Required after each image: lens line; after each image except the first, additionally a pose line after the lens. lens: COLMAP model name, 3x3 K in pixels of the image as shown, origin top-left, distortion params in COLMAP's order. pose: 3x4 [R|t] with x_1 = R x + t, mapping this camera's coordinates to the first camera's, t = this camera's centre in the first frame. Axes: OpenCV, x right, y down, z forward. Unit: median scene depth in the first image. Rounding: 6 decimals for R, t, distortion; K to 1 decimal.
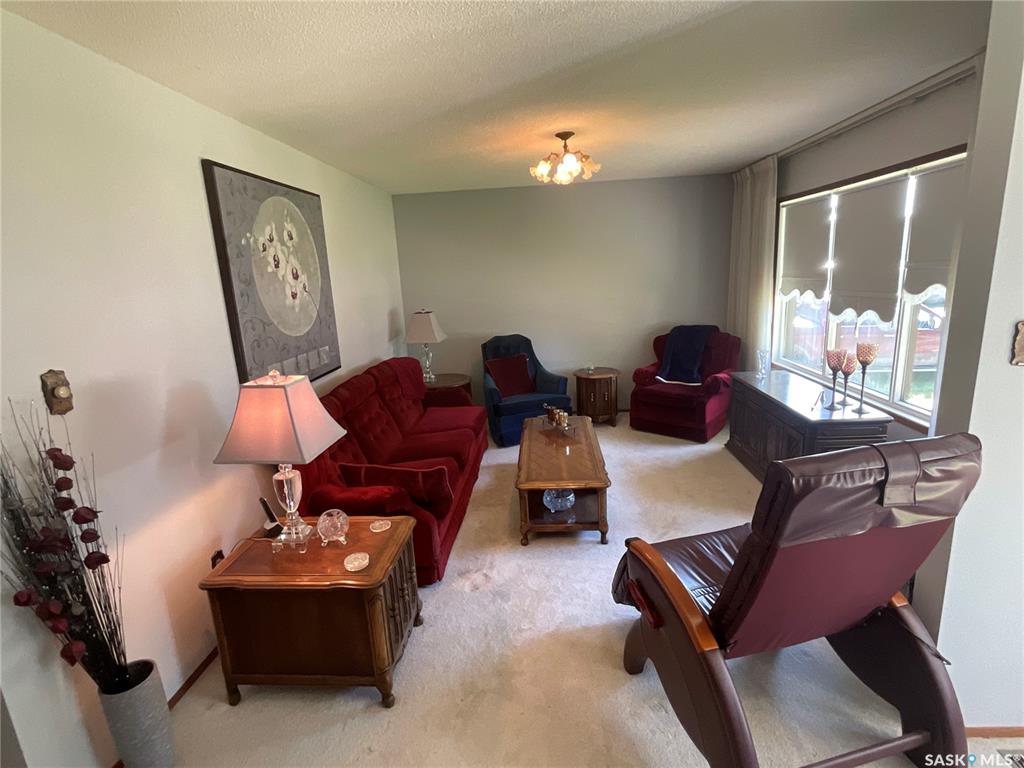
lens RADIAL K [[507.9, 0, 513.9], [0, 507.9, 382.0], [0, 0, 1]] dist [-0.006748, -0.001334]
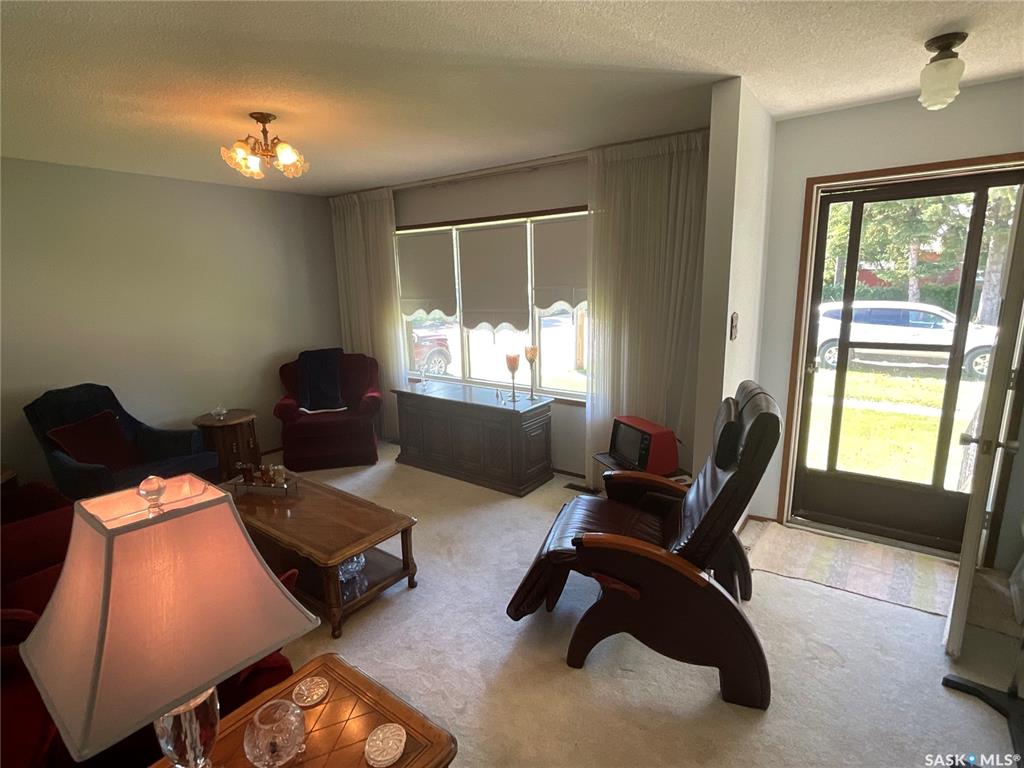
lens RADIAL K [[507.9, 0, 509.0], [0, 507.9, 388.3], [0, 0, 1]] dist [-0.006748, -0.001334]
pose [[0.568636, -0.140107, 0.810570, -0.289959], [0.173512, 0.983647, 0.048300, -0.031211], [-0.804081, 0.113179, 0.583647, 0.209557]]
